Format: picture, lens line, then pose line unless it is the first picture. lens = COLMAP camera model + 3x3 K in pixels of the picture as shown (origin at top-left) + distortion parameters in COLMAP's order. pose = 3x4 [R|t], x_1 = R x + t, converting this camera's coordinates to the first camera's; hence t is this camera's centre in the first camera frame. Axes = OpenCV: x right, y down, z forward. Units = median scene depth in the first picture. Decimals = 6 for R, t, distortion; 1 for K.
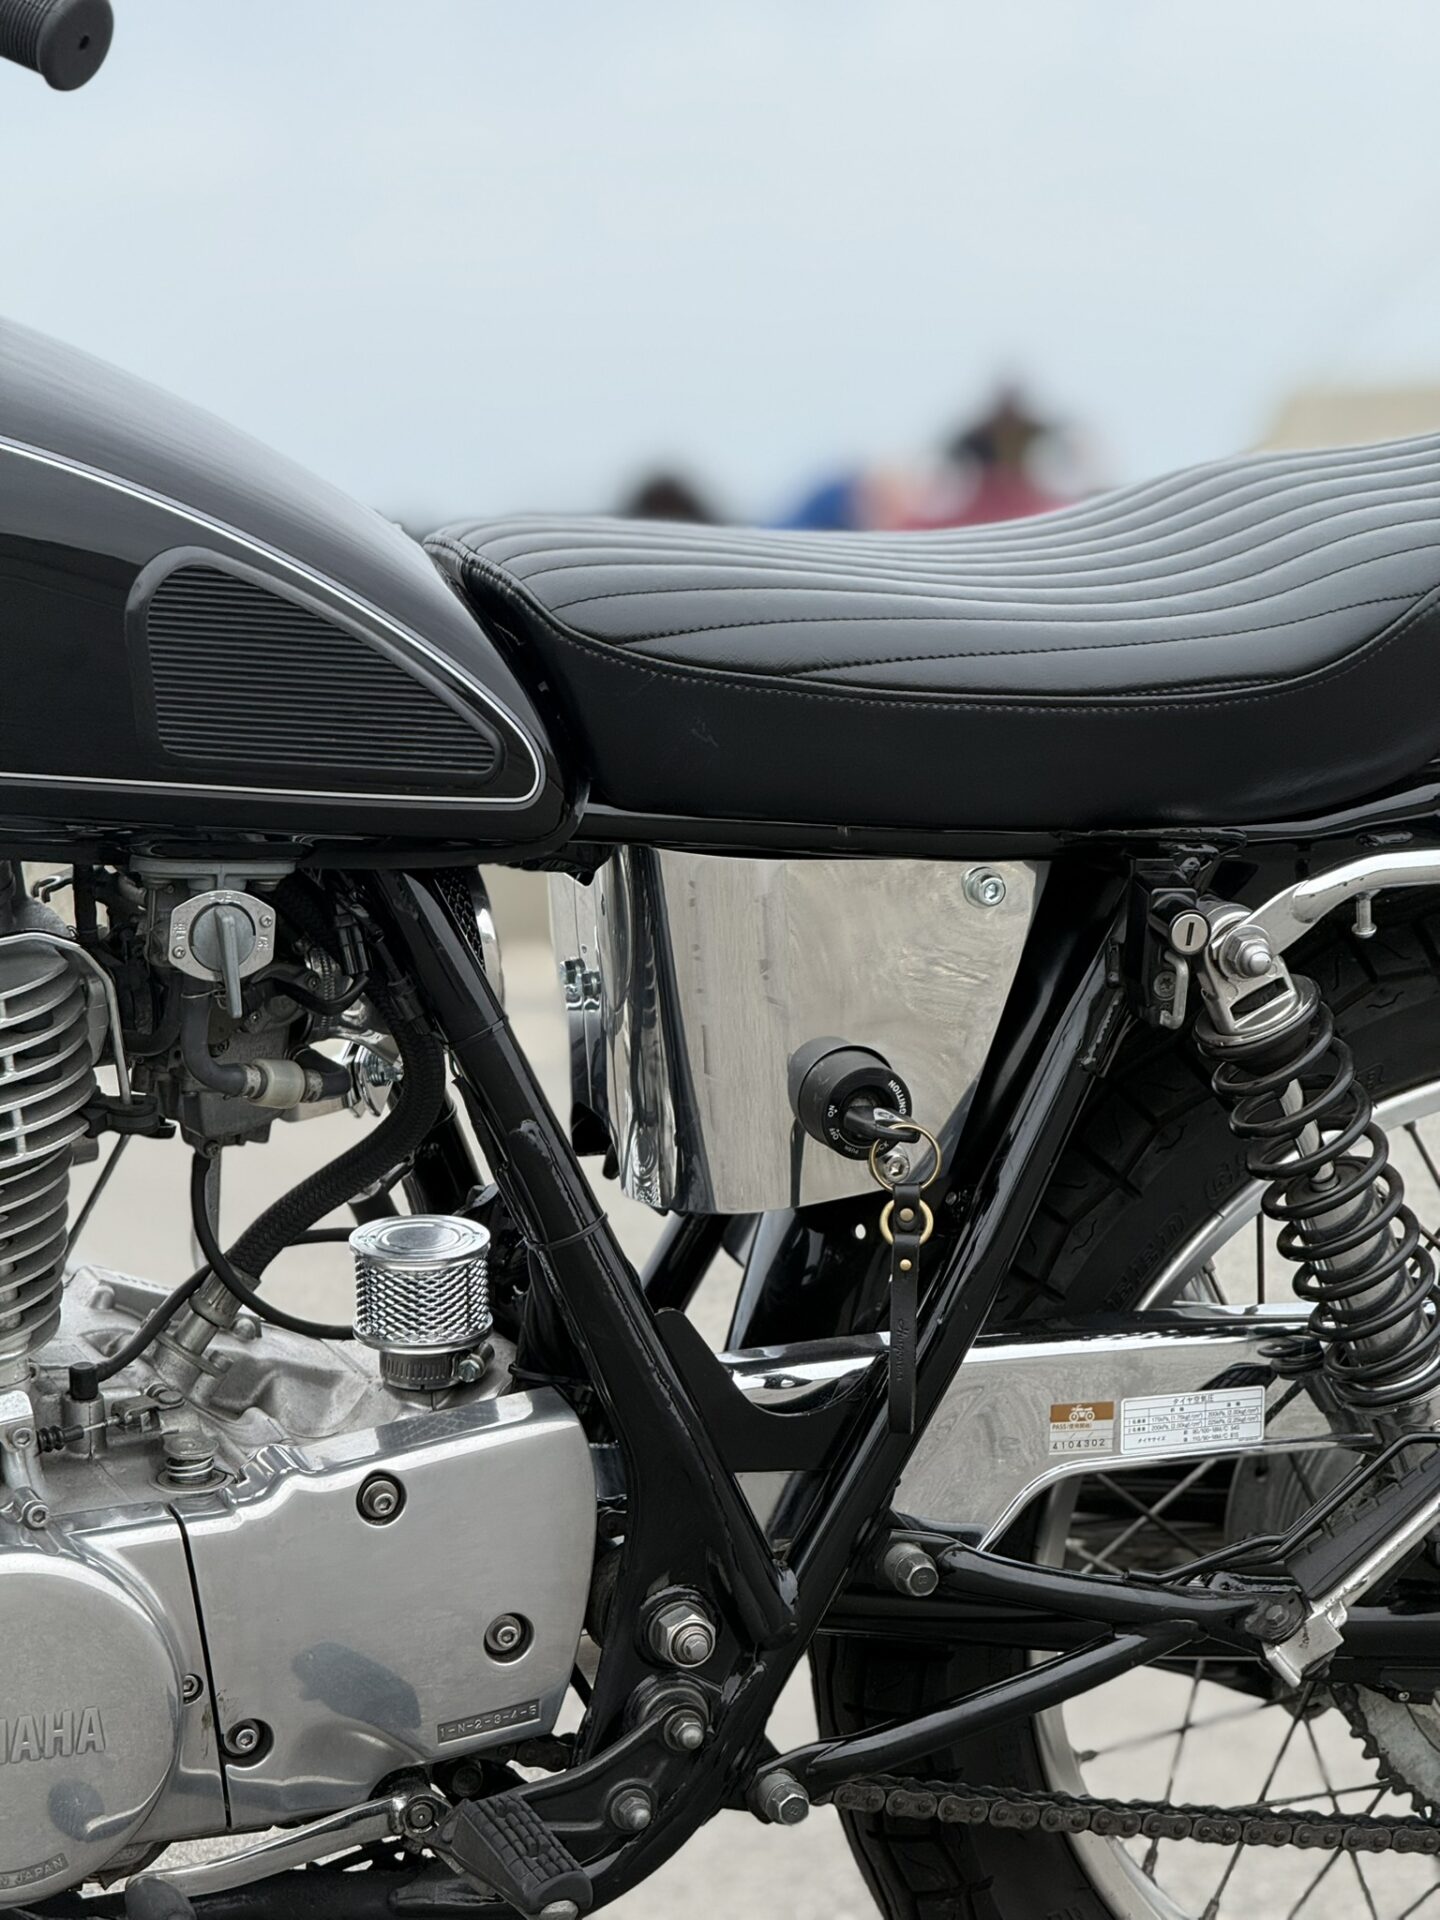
lens RADIAL K [[6917.1, 0, 720.0], [0, 6917.1, 960.0], [0, 0, 1]] dist [0.322164, 2.855605]
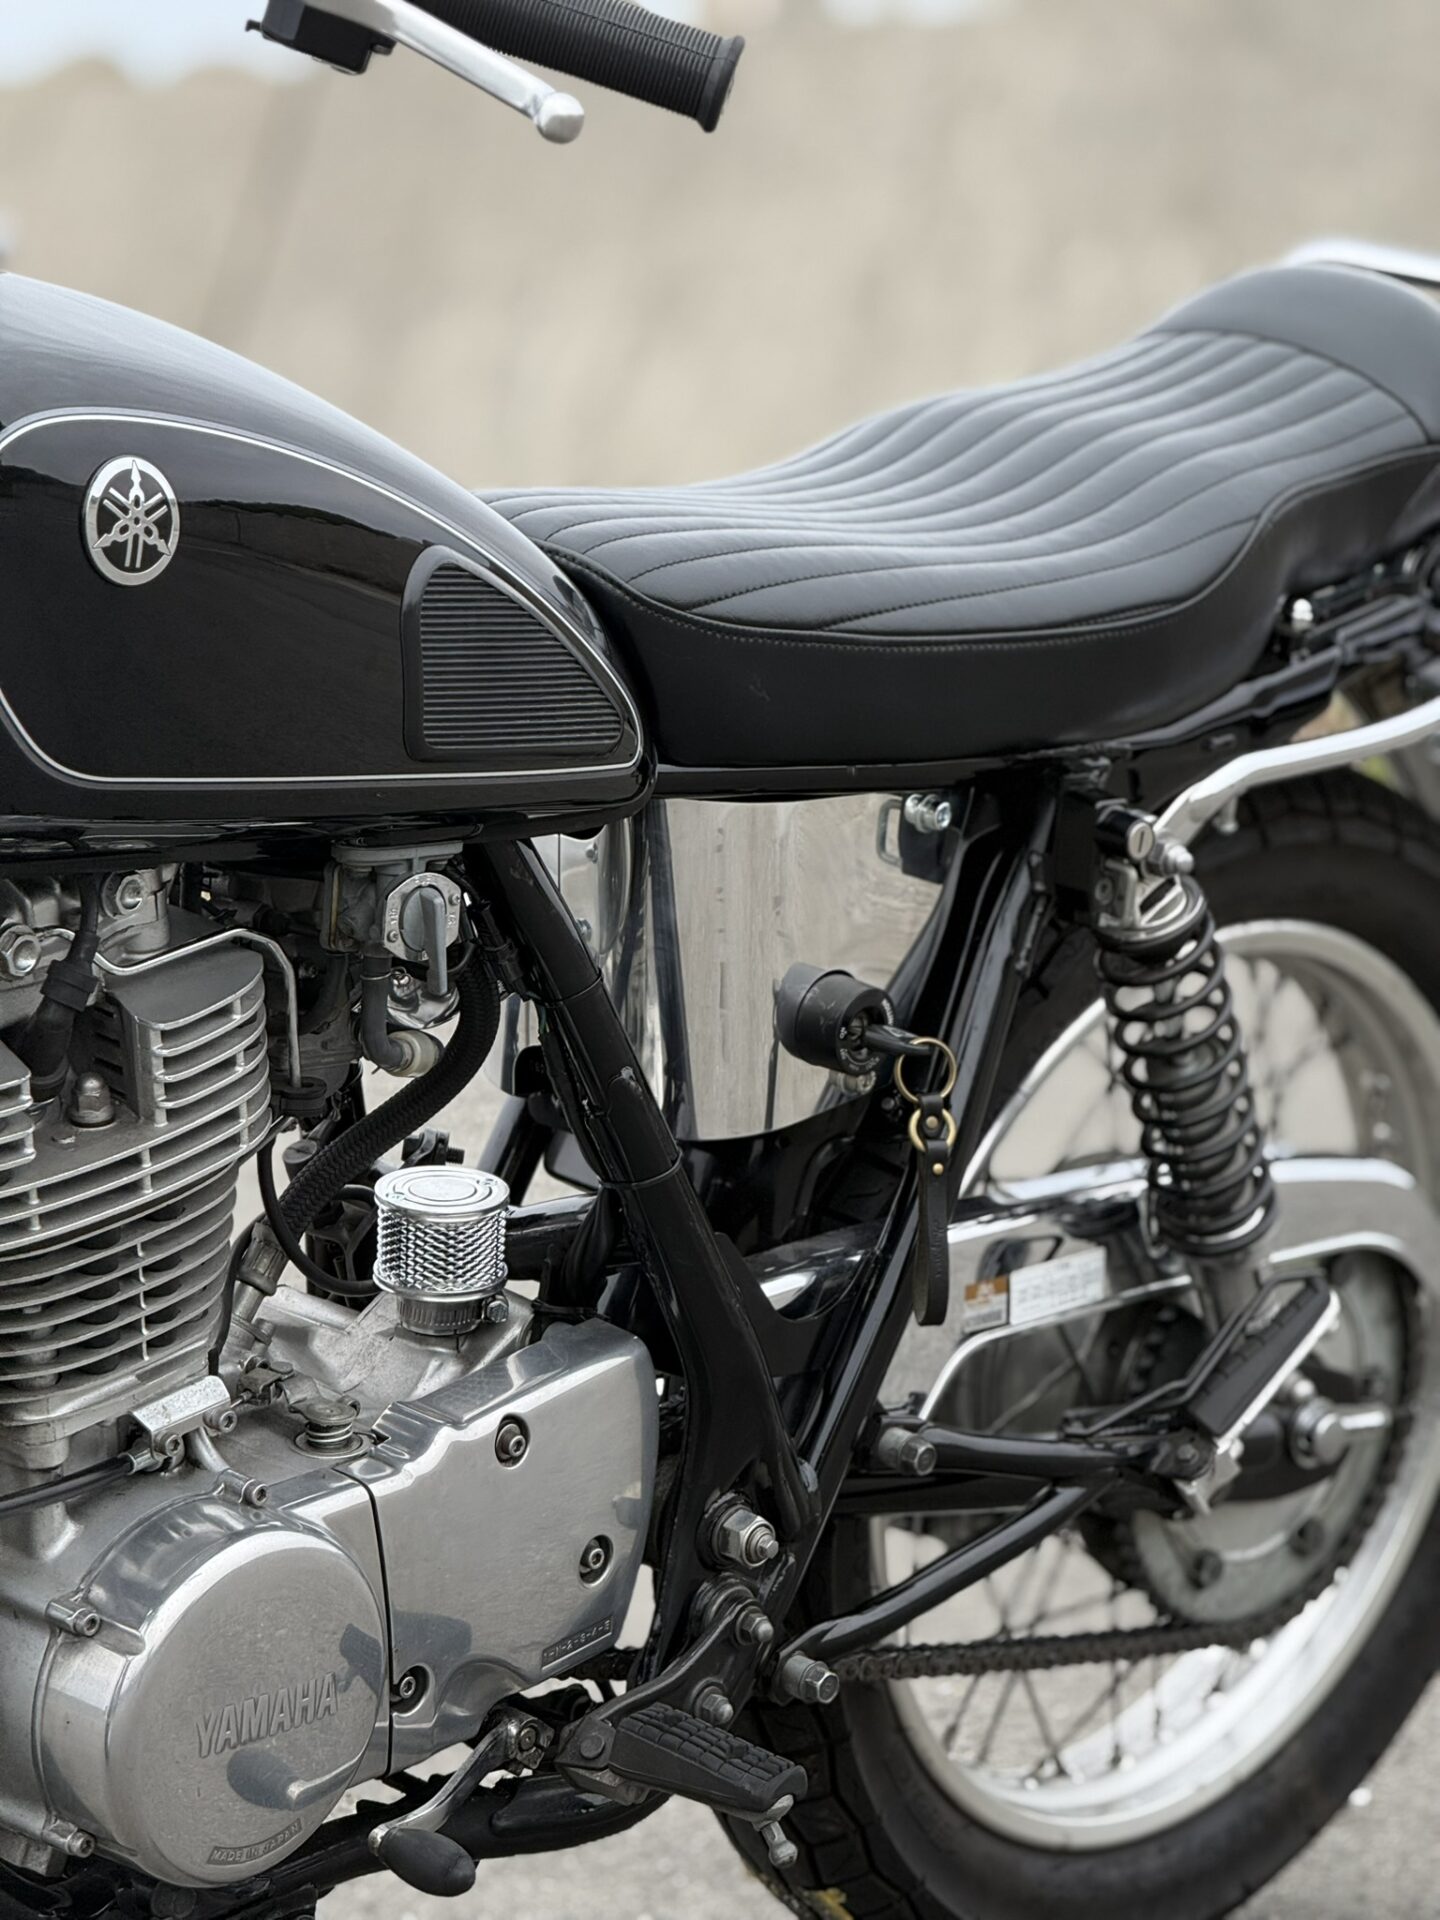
lens RADIAL K [[6915.7, 0, 720.0], [0, 6915.7, 960.0], [0, 0, 1]] dist [0.639173, -0.011682]
pose [[0.899008, -0.084760, 0.429652, -0.459813], [0.071321, 0.996330, 0.047319, -0.041340], [-0.432086, -0.011897, 0.901754, 0.044550]]
